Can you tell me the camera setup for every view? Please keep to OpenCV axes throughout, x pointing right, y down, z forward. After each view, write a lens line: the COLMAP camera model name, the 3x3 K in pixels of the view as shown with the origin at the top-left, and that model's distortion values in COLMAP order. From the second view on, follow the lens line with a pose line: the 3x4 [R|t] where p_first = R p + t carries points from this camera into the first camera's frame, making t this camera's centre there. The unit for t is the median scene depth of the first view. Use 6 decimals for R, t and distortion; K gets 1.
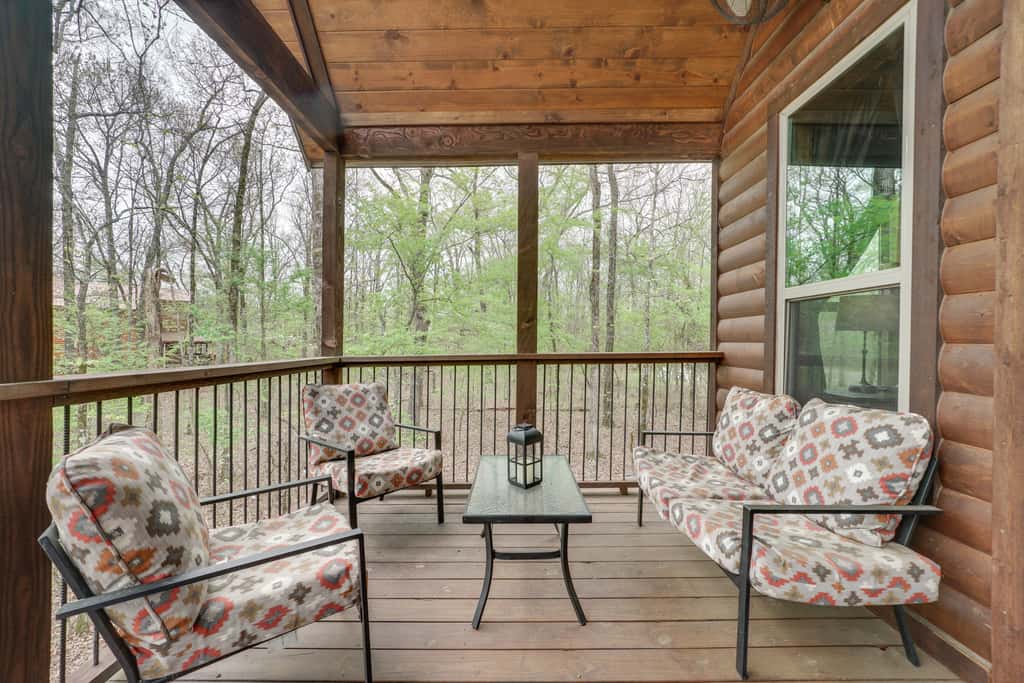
lens RADIAL K [[401.5, 0, 509.5], [0, 401.5, 342.7], [0, 0, 1]] dist [-0.008659, 0.000116]
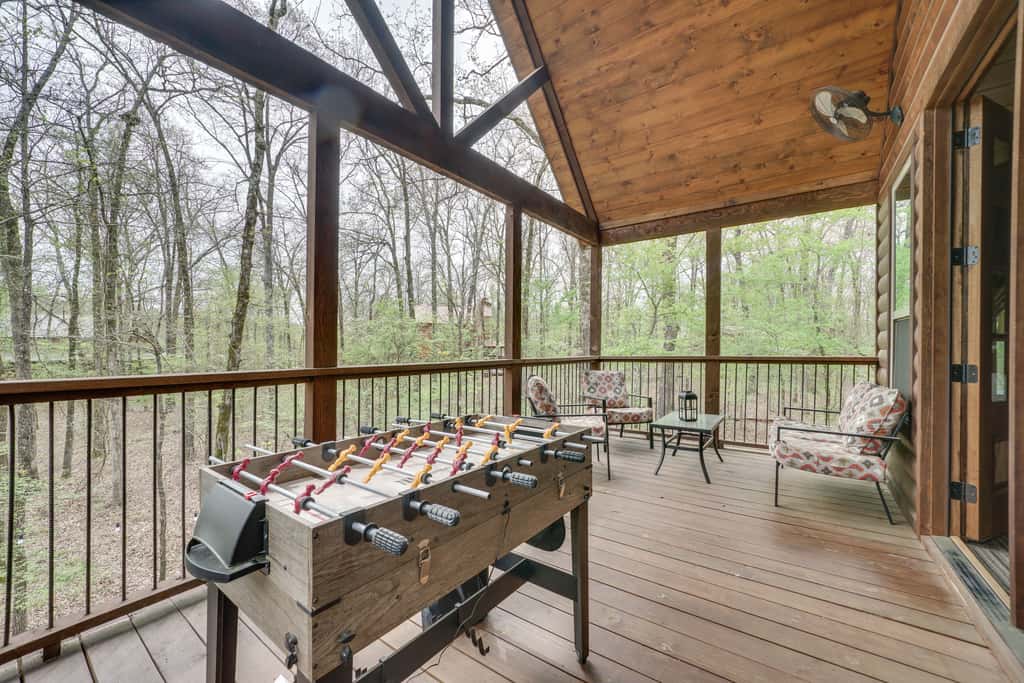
lens RADIAL K [[401.5, 0, 507.2], [0, 401.5, 345.0], [0, 0, 1]] dist [-0.008659, 0.000116]
pose [[0.811852, -0.000302, -0.583863, 0.333635], [-0.003911, 0.999975, -0.005954, -0.002997], [0.583850, 0.007117, 0.811831, -0.799873]]
